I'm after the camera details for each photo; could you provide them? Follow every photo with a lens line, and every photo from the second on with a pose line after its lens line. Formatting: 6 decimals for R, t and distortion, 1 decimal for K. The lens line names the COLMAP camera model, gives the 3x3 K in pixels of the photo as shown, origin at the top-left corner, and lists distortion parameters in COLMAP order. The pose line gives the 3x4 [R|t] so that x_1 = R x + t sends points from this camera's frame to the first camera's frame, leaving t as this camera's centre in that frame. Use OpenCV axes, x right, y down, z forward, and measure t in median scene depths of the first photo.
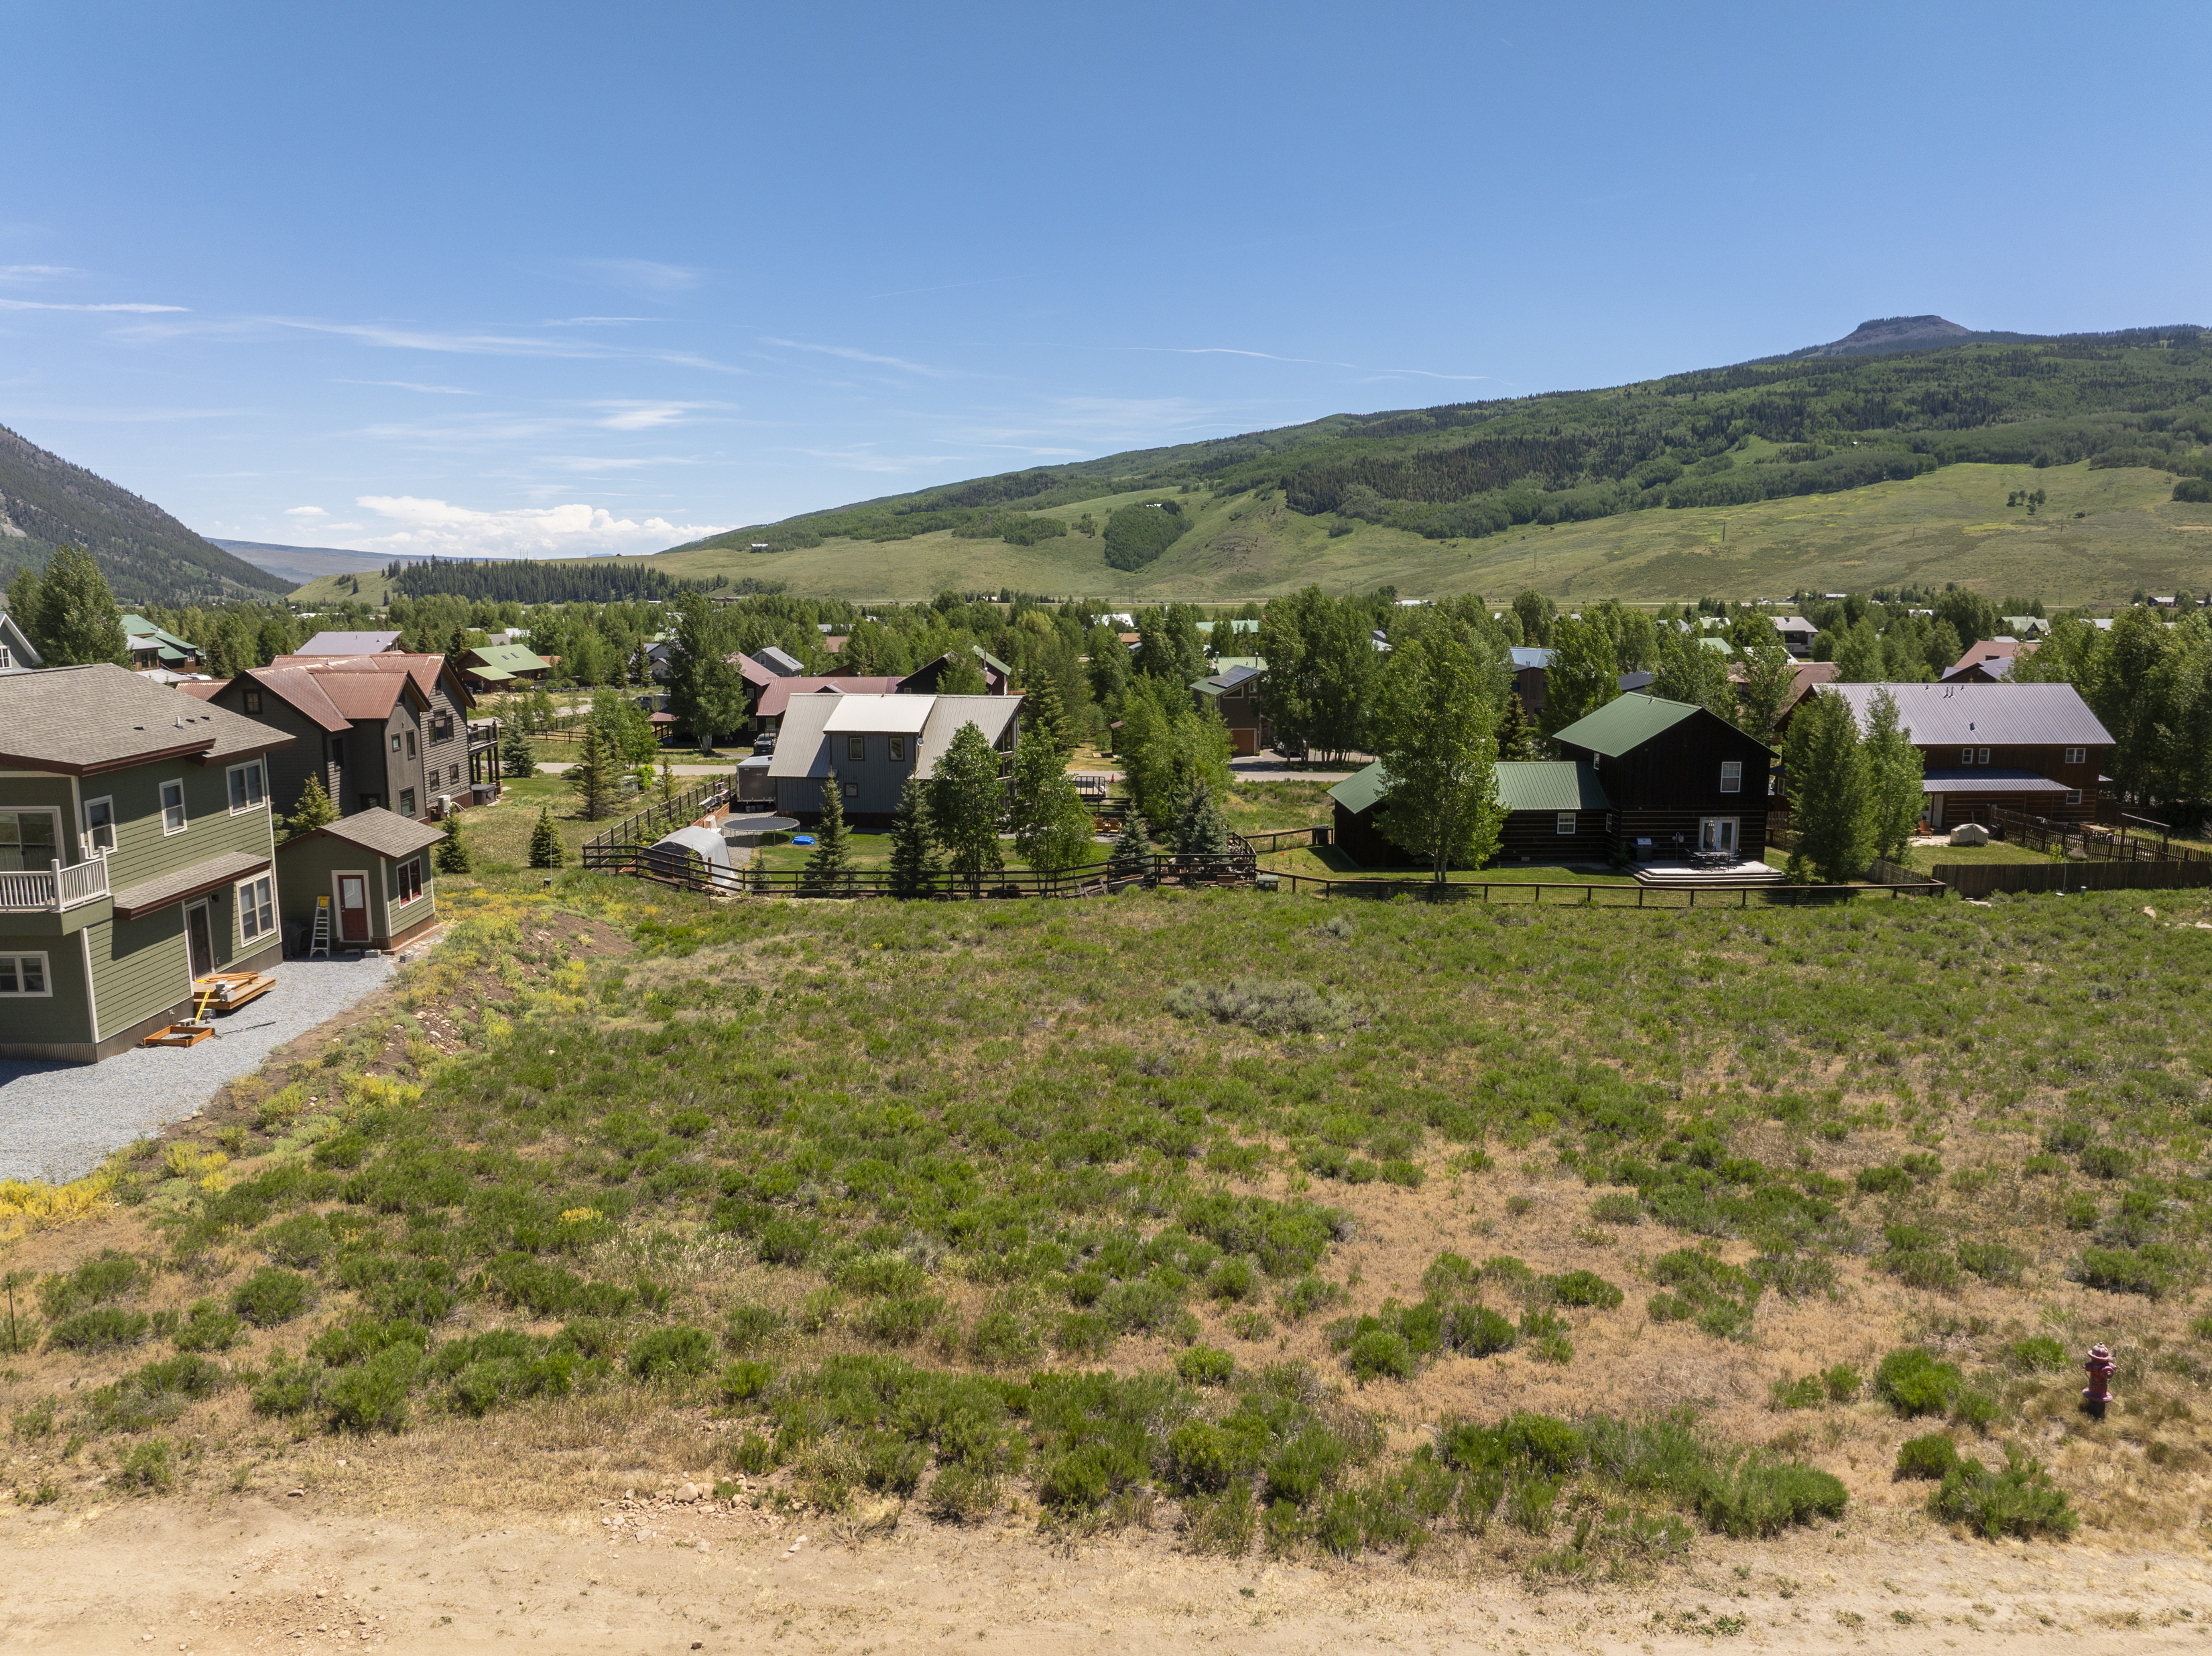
lens RADIAL K [[1557.8, 0, 1110.2], [0, 1557.8, 819.4], [0, 0, 1]] dist [-0.045058, 0.013476]
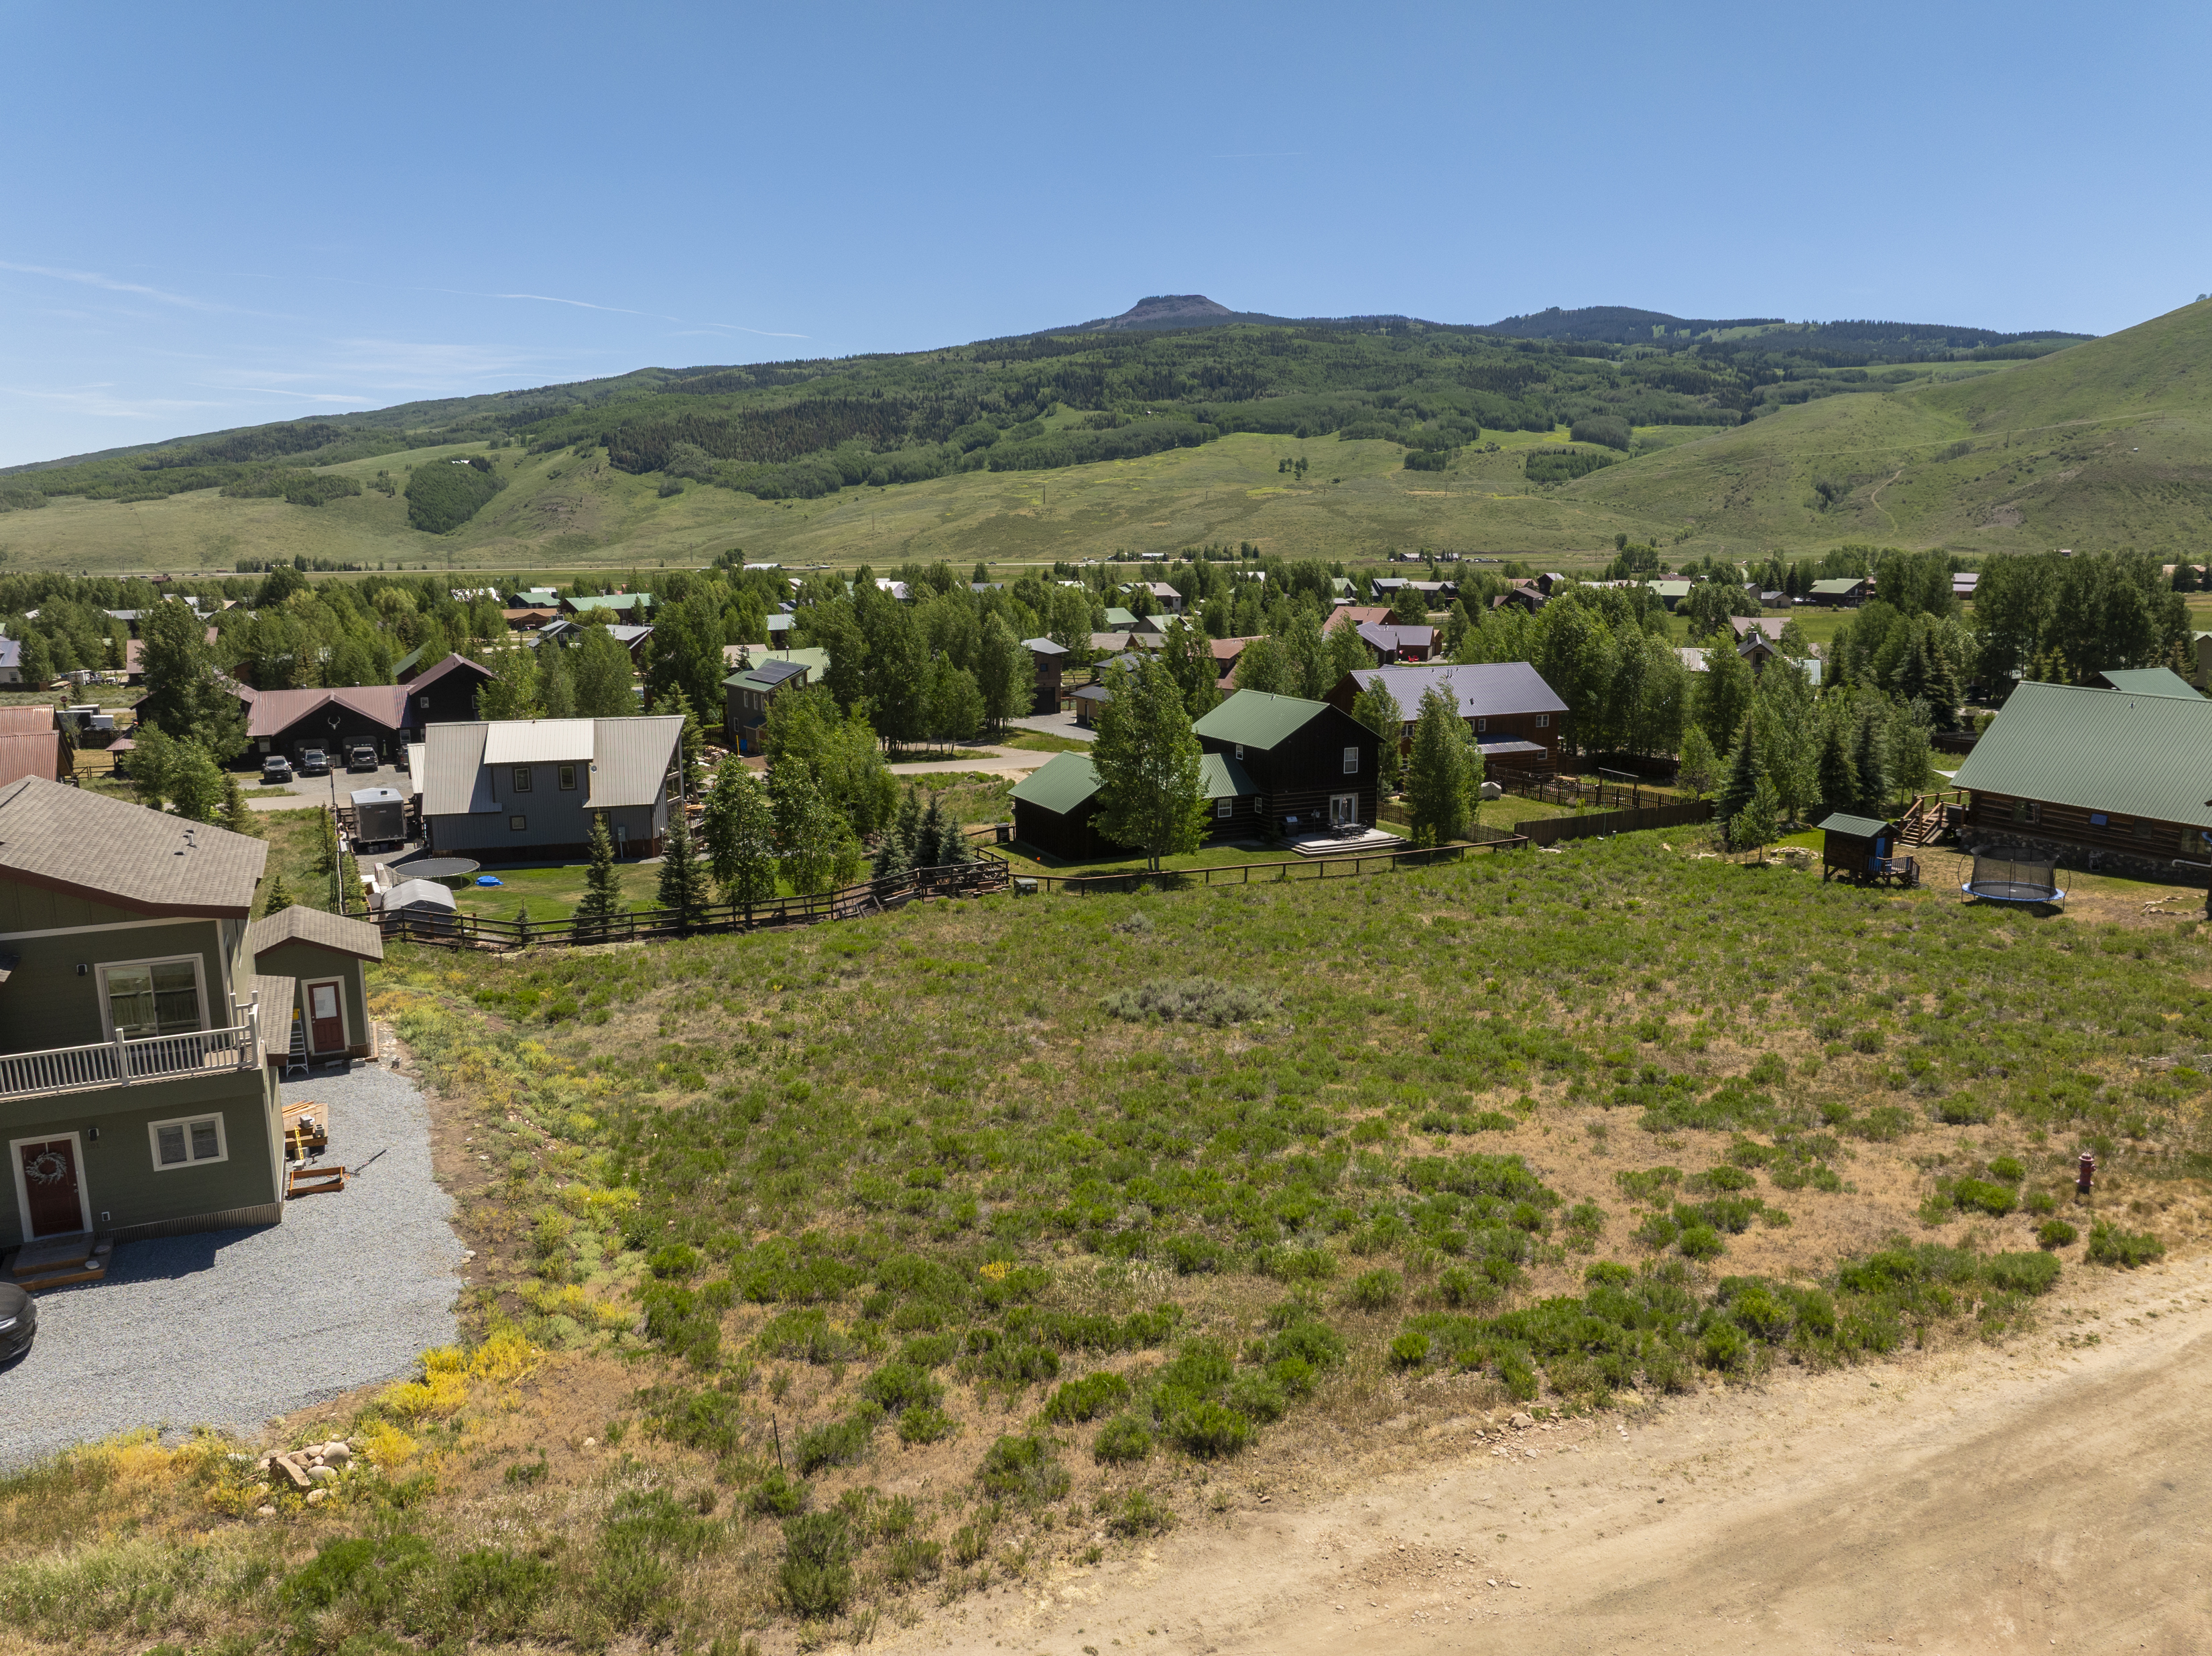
lens RADIAL K [[1557.8, 0, 1111.4], [0, 1557.8, 822.5], [0, 0, 1]] dist [-0.045058, 0.013476]
pose [[0.911232, -0.075955, 0.404829, -0.277978], [0.064581, 0.997041, 0.041702, -0.044639], [-0.406798, -0.011856, 0.913441, -0.027629]]
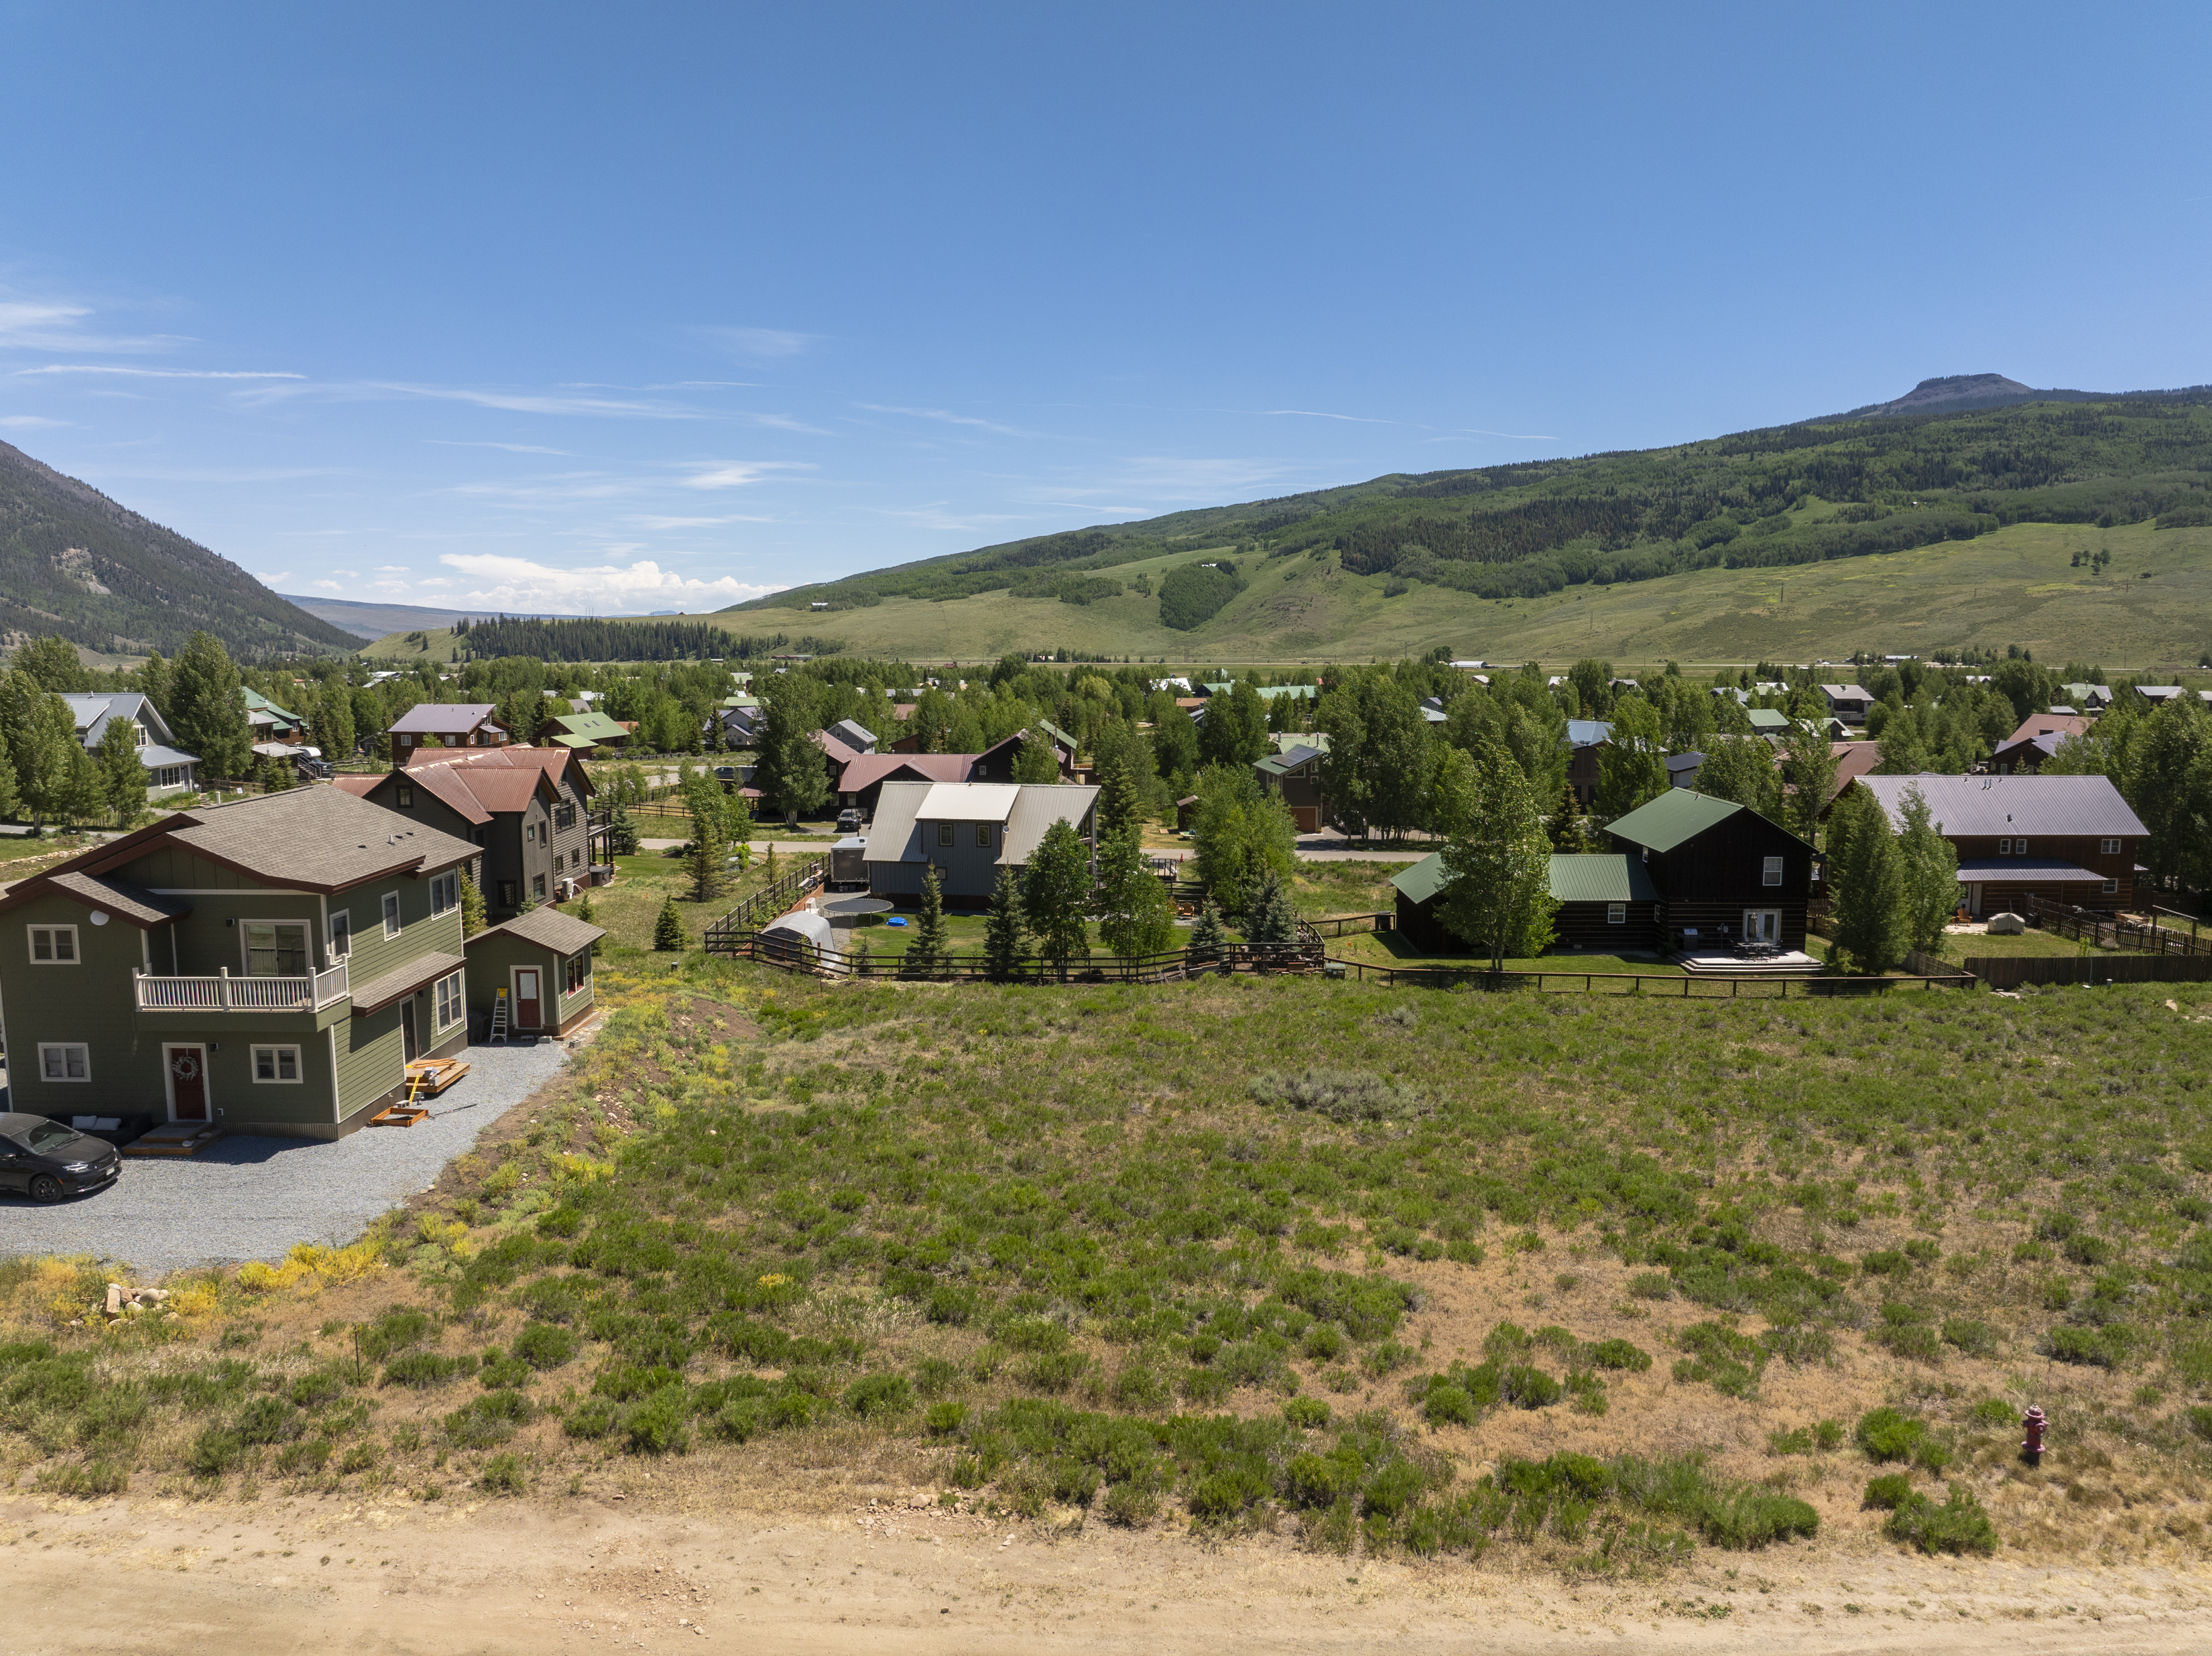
lens RADIAL K [[1557.8, 0, 1111.5], [0, 1557.8, 817.6], [0, 0, 1]] dist [-0.045058, 0.013476]
pose [[0.999421, 0.005179, -0.033614, -0.017313], [-0.006434, 0.999283, -0.037315, -0.023130], [0.033396, 0.037509, 0.998738, -0.079590]]
